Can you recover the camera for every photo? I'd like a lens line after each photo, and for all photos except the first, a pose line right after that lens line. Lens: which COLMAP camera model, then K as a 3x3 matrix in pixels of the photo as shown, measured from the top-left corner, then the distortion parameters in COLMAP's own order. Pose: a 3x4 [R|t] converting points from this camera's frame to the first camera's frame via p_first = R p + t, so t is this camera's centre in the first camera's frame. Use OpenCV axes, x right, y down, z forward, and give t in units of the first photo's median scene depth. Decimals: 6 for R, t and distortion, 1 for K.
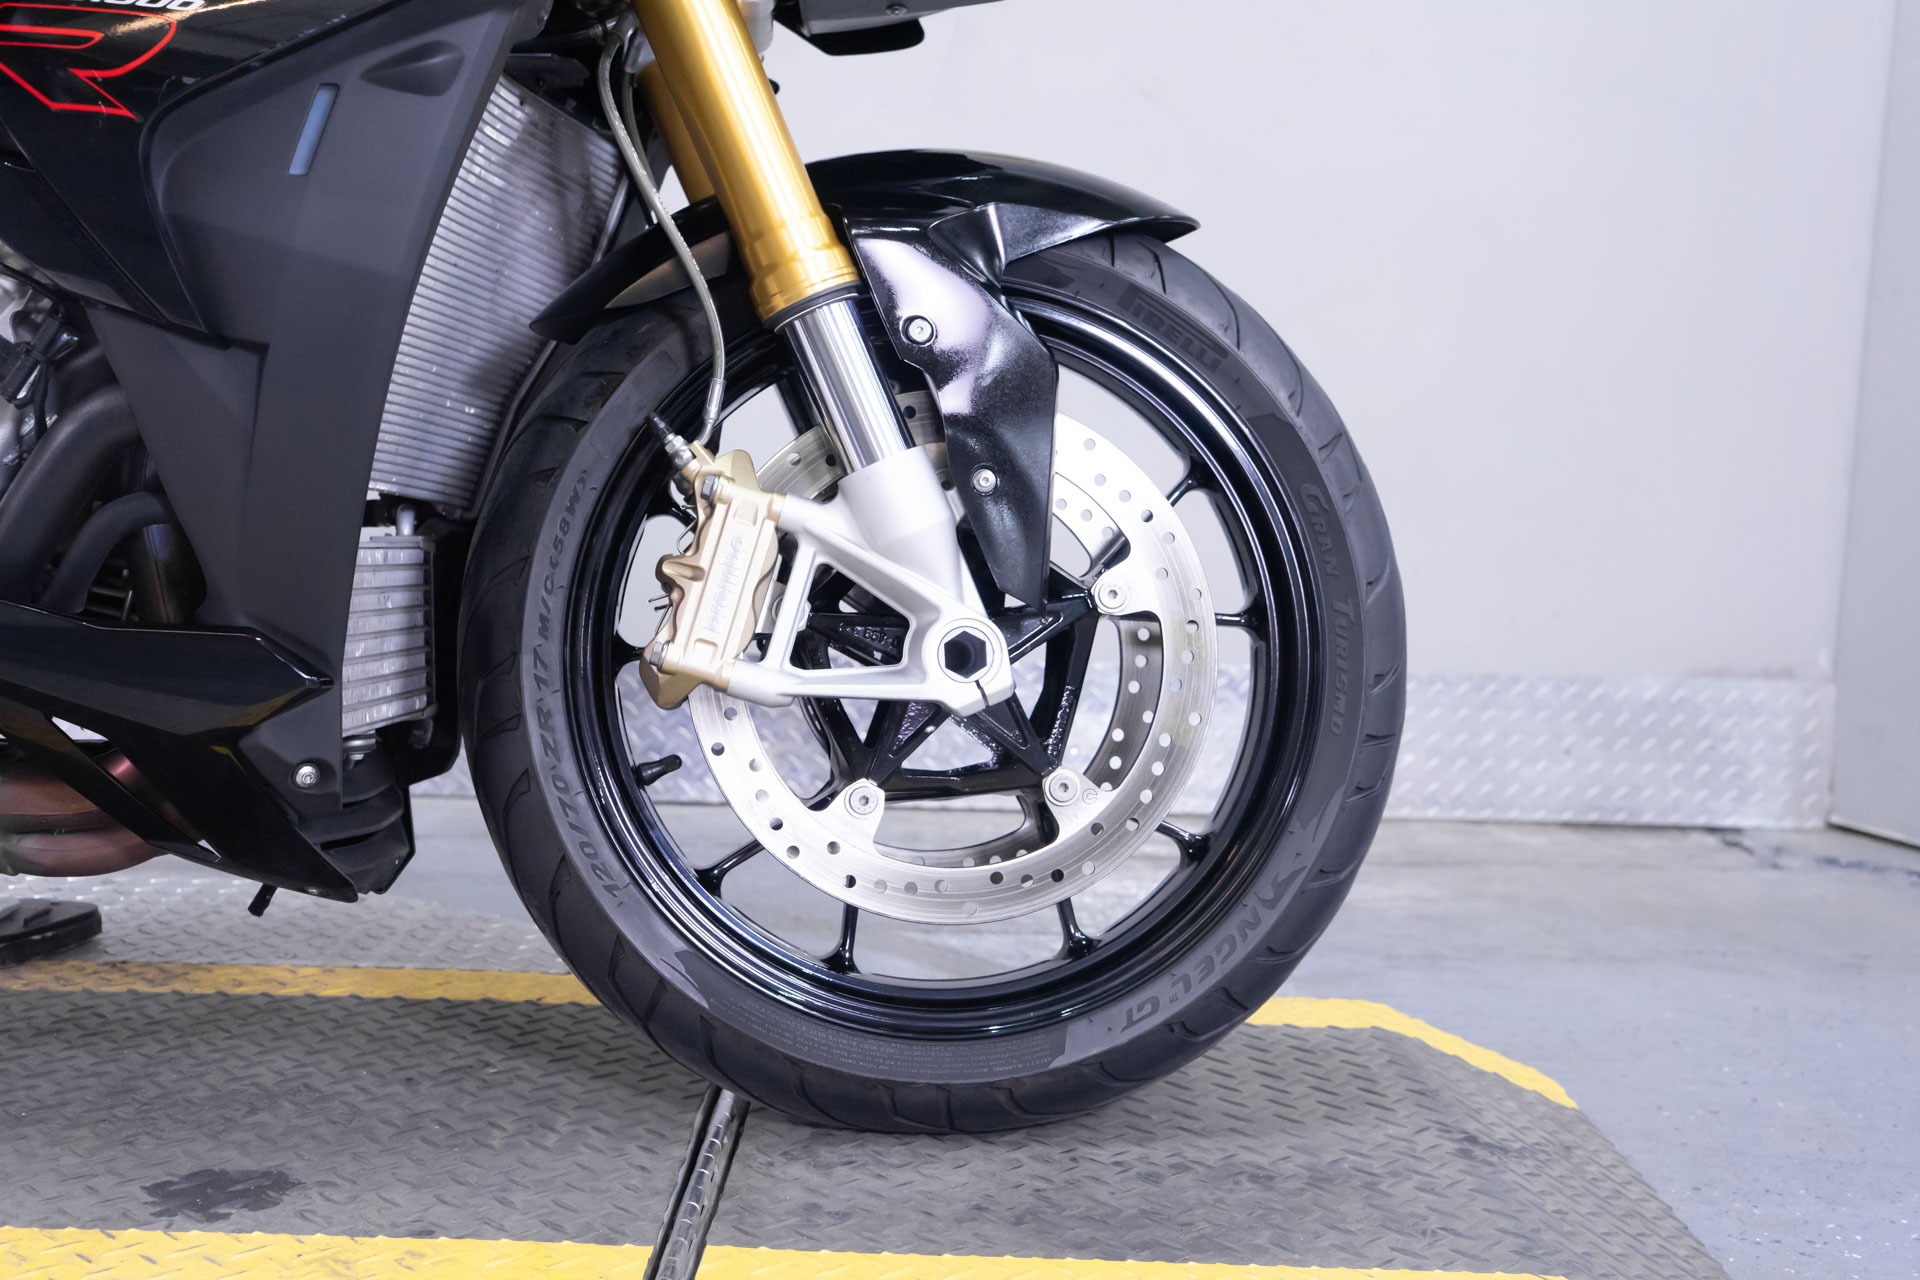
lens RADIAL K [[2084.6, 0, 954.1], [0, 2084.6, 622.1], [0, 0, 1]] dist [0.016162, 0.000000]
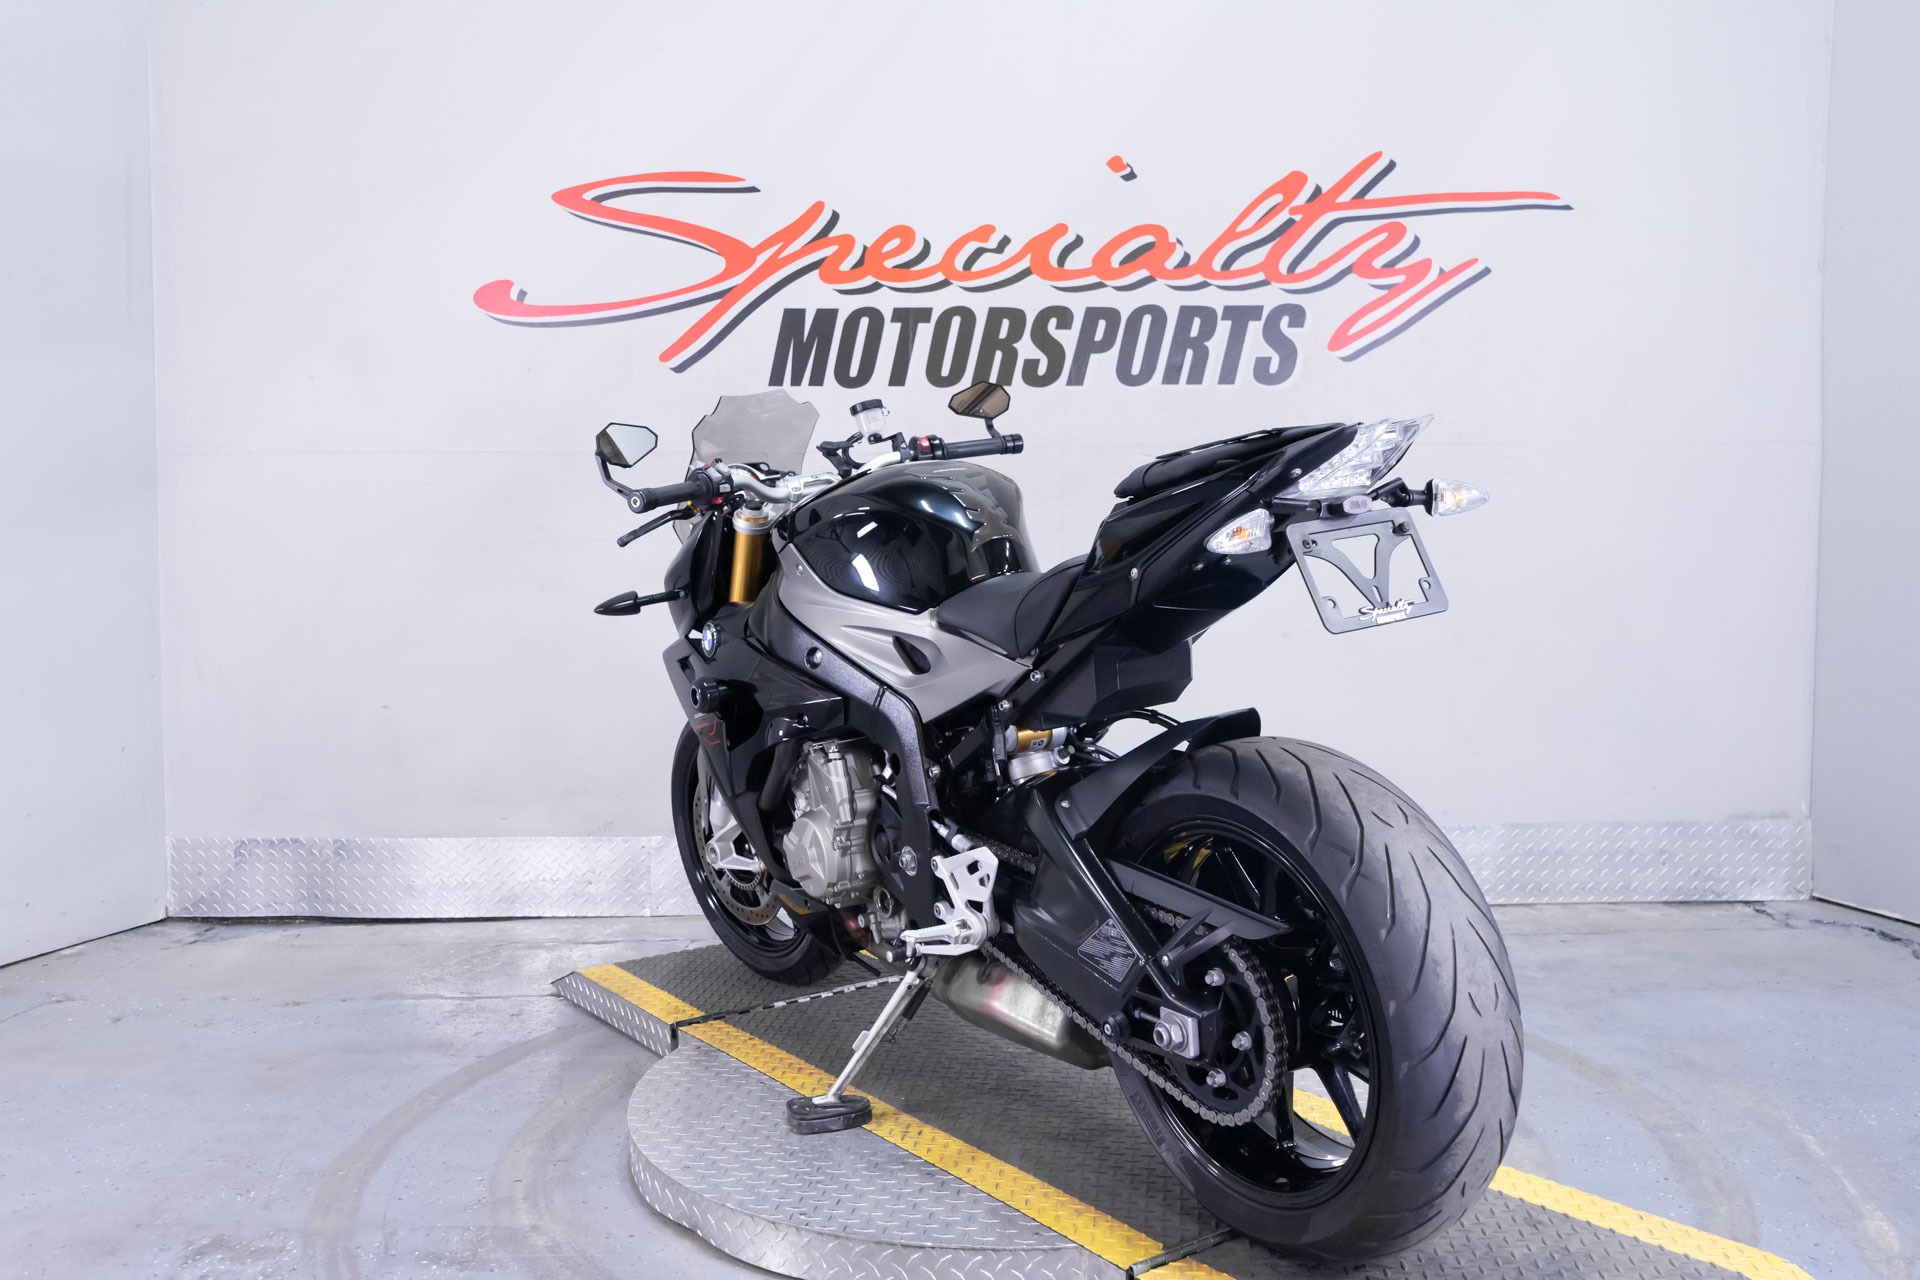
lens RADIAL K [[1623.3, 0, 957.0], [0, 1623.3, 631.4], [0, 0, 1]] dist [0.001371, 0.001431]
pose [[0.997809, -0.045365, -0.048150, -0.555298], [0.043761, 0.998468, -0.033862, -0.269685], [0.049613, 0.031681, 0.998266, -1.027717]]
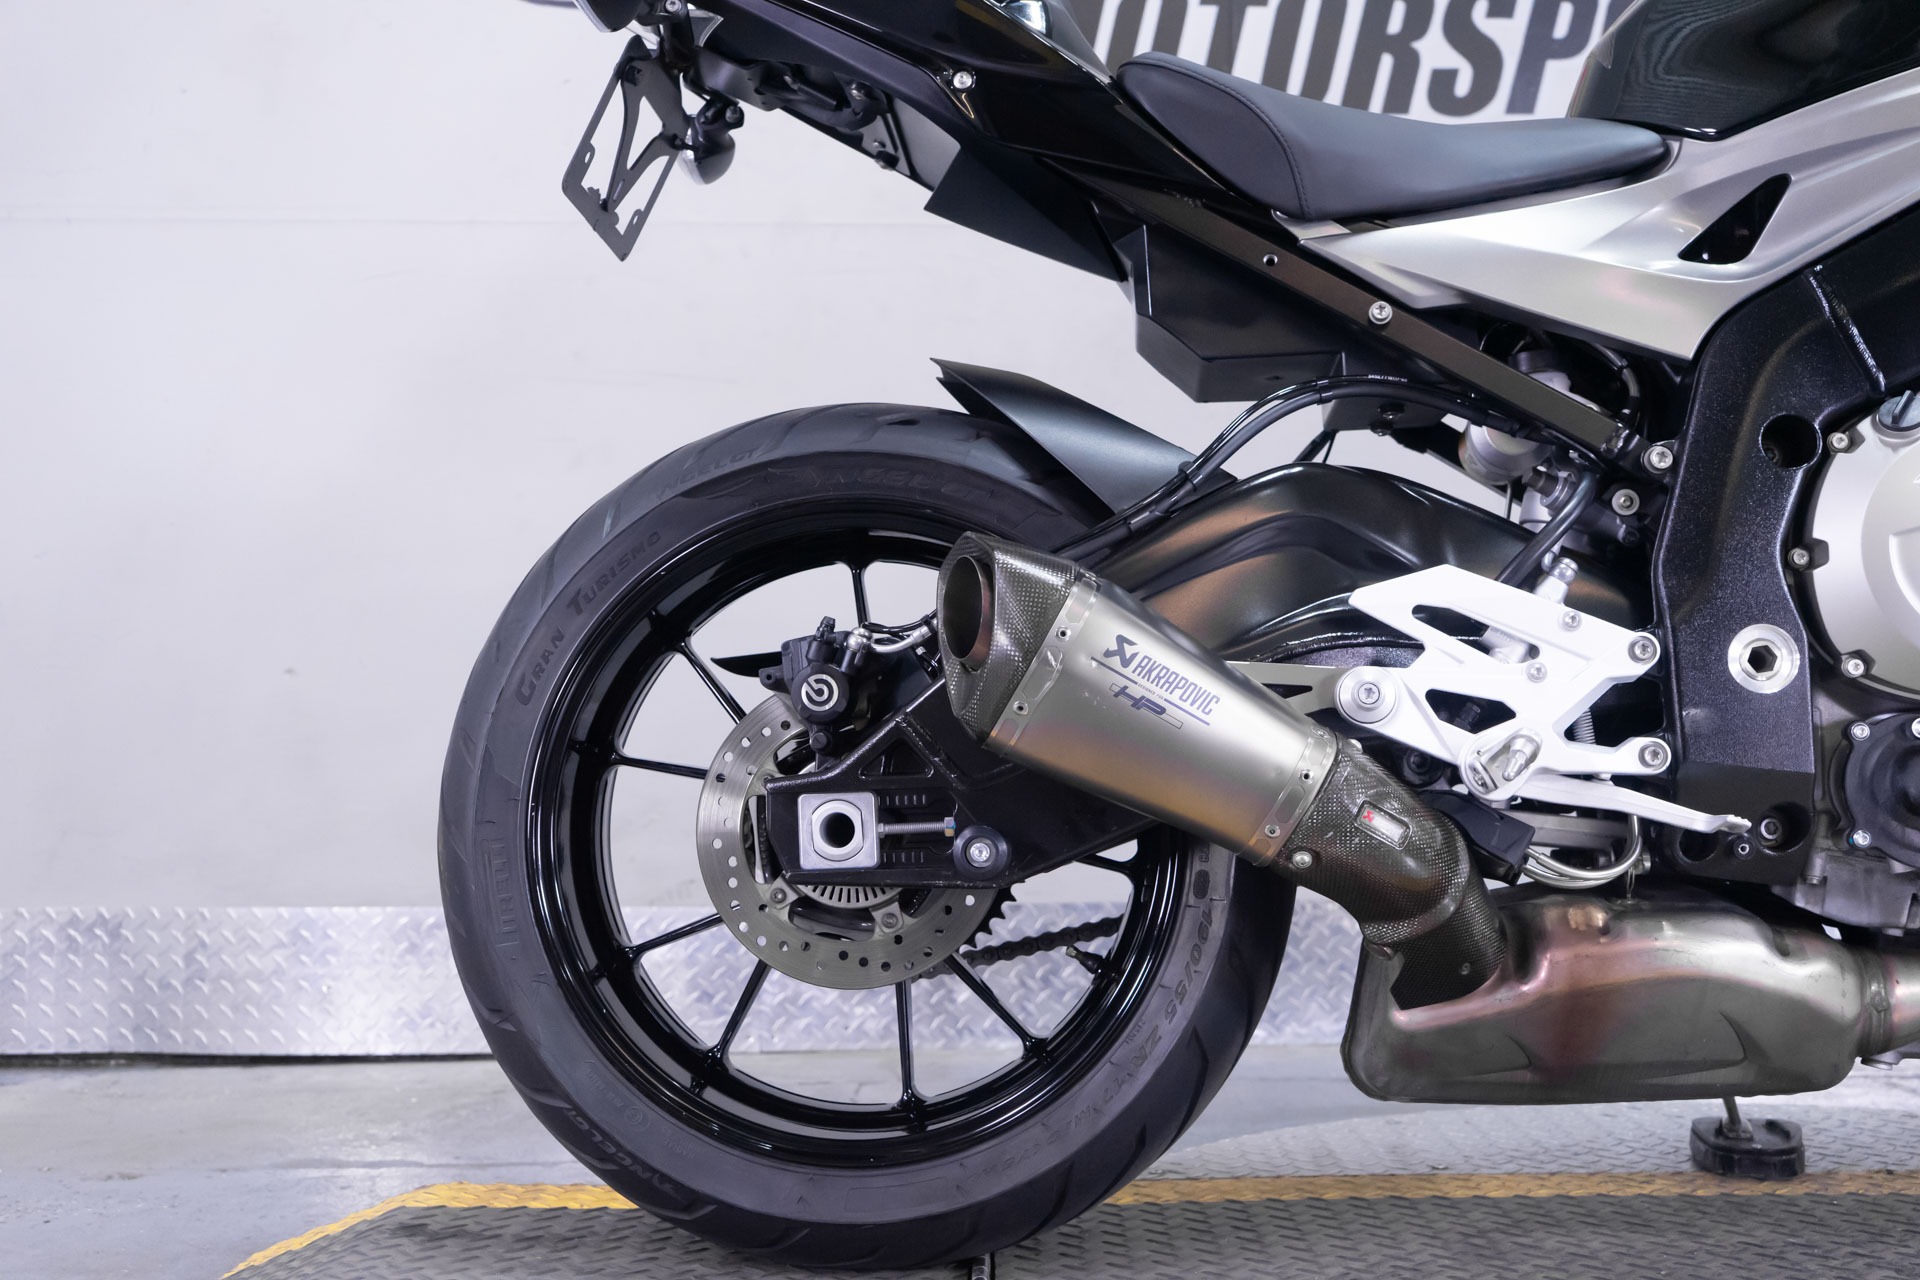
lens RADIAL K [[2084.6, 0, 969.7], [0, 2084.6, 630.1], [0, 0, 1]] dist [0.016162, 0.000000]
pose [[0.998842, -0.042940, -0.021715, -1.051604], [0.039704, 0.990426, -0.132211, 0.016683], [0.027185, 0.131196, 0.990984, -0.132651]]
